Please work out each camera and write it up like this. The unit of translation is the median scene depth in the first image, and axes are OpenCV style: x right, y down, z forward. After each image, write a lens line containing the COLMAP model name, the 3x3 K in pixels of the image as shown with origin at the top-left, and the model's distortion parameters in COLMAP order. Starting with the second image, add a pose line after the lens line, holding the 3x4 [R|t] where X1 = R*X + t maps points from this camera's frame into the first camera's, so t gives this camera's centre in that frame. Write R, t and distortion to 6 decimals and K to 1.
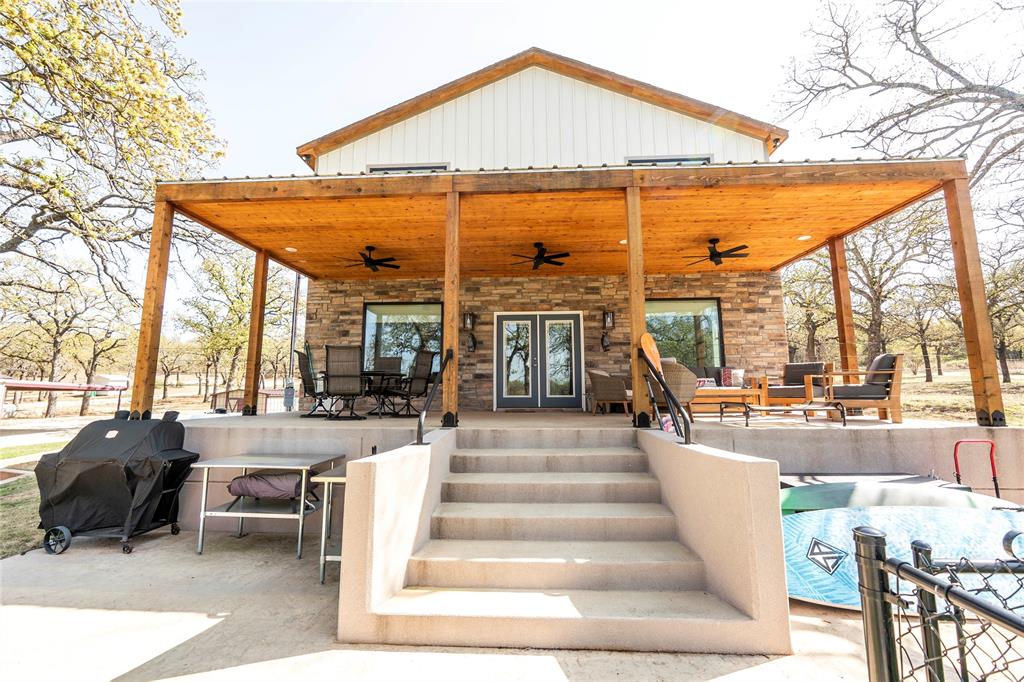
lens RADIAL K [[432.6, 0, 508.8], [0, 432.6, 336.9], [0, 0, 1]] dist [-0.001068, 0.000002]
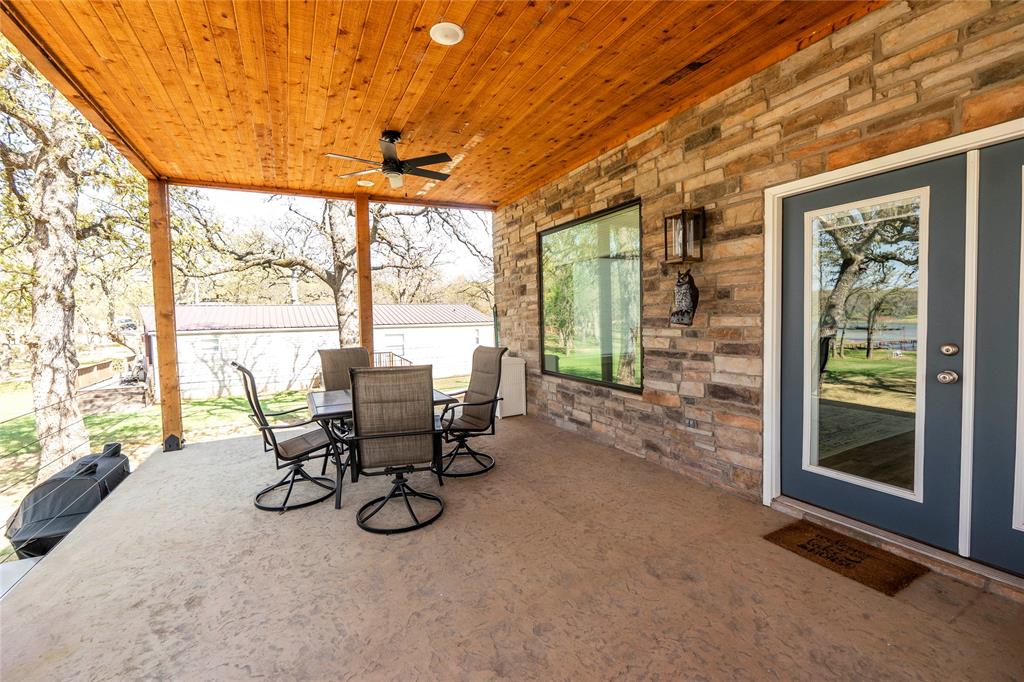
lens RADIAL K [[428.9, 0, 513.3], [0, 428.9, 336.2], [0, 0, 1]] dist [-0.005953, 0.000203]
pose [[0.510325, 0.027929, -0.859528, 0.137278], [0.143519, 0.982690, 0.117142, -0.016997], [0.847922, -0.183139, 0.497483, 0.681810]]
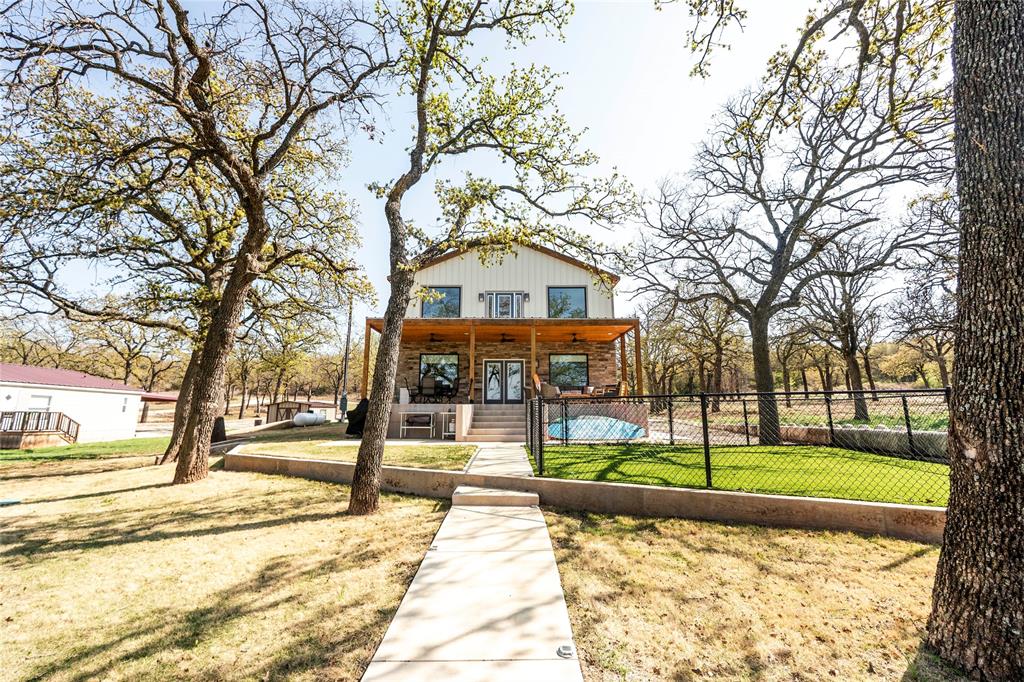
lens RADIAL K [[428.9, 0, 513.3], [0, 428.9, 336.2], [0, 0, 1]] dist [-0.005953, 0.000203]
pose [[0.997825, 0.014596, 0.064278, -0.023425], [-0.011362, 0.998665, -0.050390, -0.064464], [-0.064928, 0.049550, 0.996659, -1.101430]]
